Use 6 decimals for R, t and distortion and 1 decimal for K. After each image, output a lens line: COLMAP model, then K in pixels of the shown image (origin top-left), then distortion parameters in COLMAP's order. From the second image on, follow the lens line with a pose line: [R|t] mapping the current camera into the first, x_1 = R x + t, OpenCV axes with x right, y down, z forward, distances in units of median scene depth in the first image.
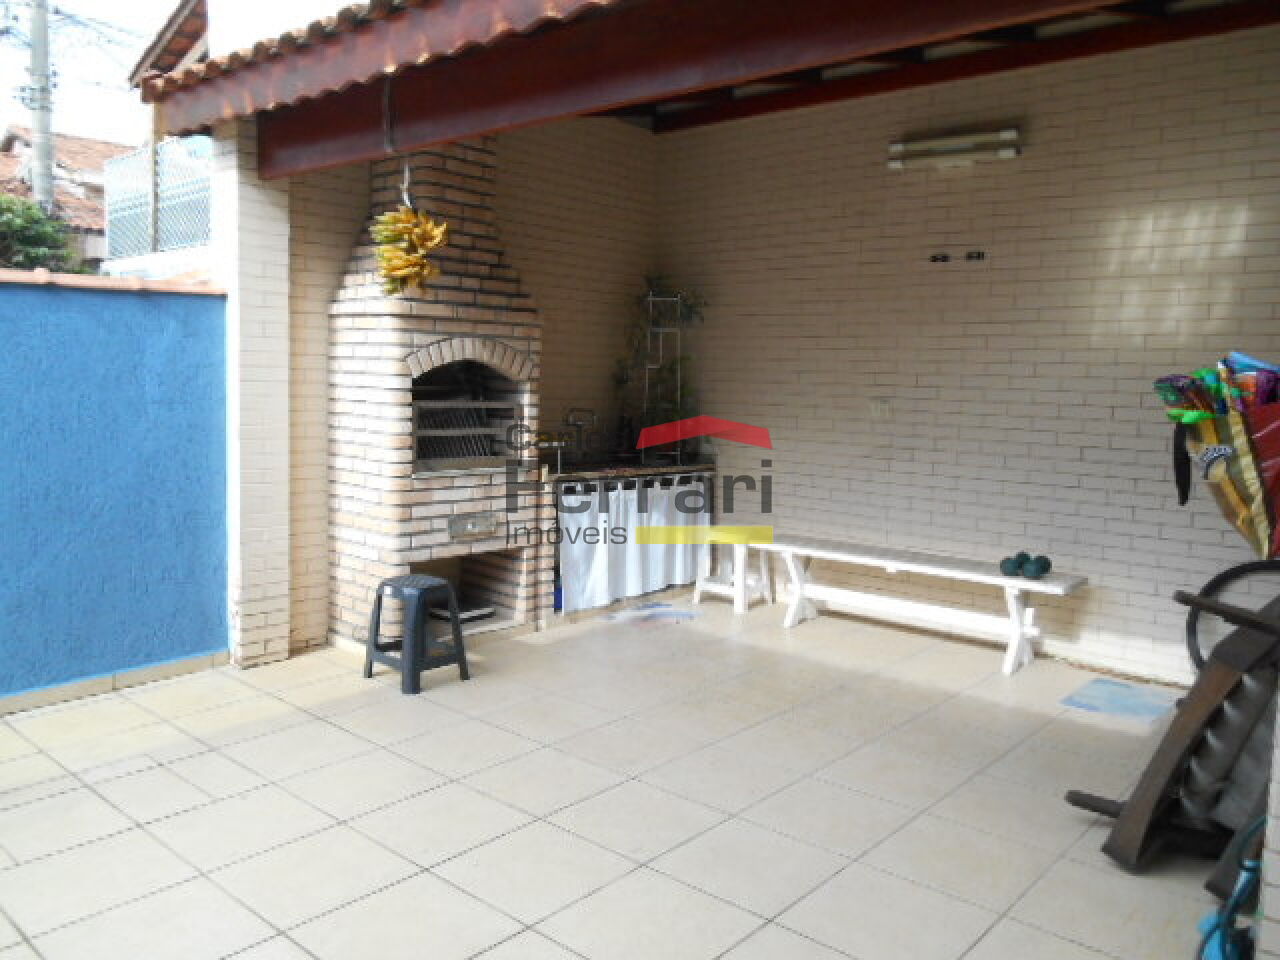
lens RADIAL K [[985.2, 0, 646.4], [0, 985.2, 477.0], [0, 0, 1]] dist [-0.026414, 0.024365]
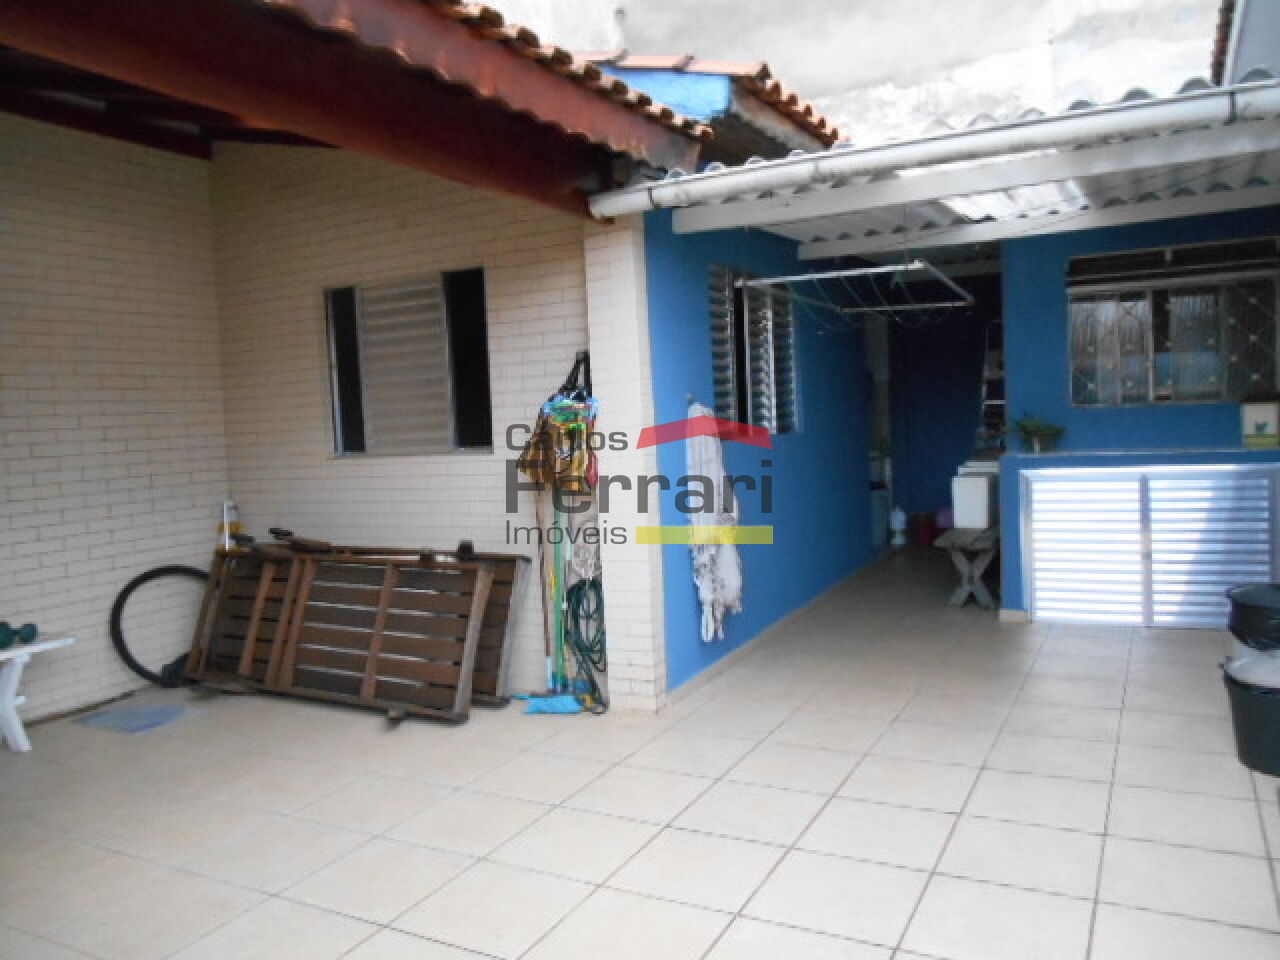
lens RADIAL K [[985.2, 0, 642.4], [0, 985.2, 475.3], [0, 0, 1]] dist [-0.026414, 0.024365]
pose [[-0.233201, -0.073550, 0.969643, -0.626865], [0.141444, 0.983965, 0.108654, -0.070875], [-0.962087, 0.162489, -0.219059, 0.580631]]
